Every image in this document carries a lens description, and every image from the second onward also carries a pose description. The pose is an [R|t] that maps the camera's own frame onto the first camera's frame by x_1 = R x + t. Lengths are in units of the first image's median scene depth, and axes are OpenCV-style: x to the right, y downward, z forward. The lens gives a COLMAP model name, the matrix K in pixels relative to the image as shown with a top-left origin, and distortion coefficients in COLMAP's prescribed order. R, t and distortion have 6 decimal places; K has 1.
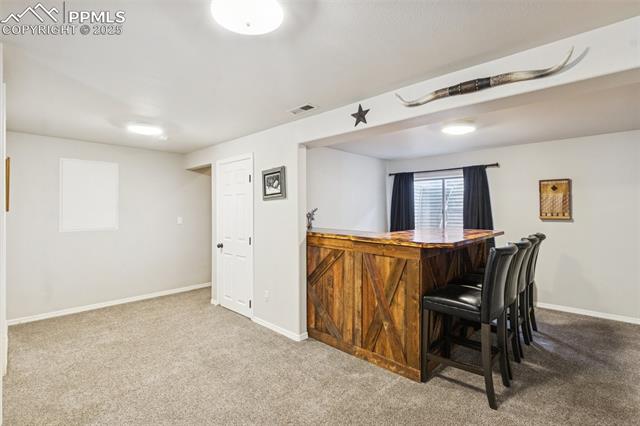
lens RADIAL K [[301.9, 0, 310.8], [0, 301.9, 208.5], [0, 0, 1]] dist [-0.000726, 0.000227]
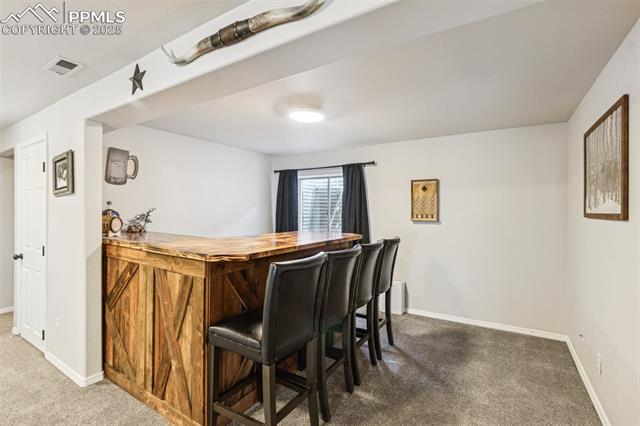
lens RADIAL K [[301.5, 0, 307.9], [0, 301.5, 212.1], [0, 0, 1]] dist [-0.000202, -0.000077]
pose [[0.983371, 0.004986, 0.181541, 0.370579], [-0.006614, 0.999943, 0.008366, 0.001094], [-0.181489, -0.009428, 0.983348, 0.178894]]
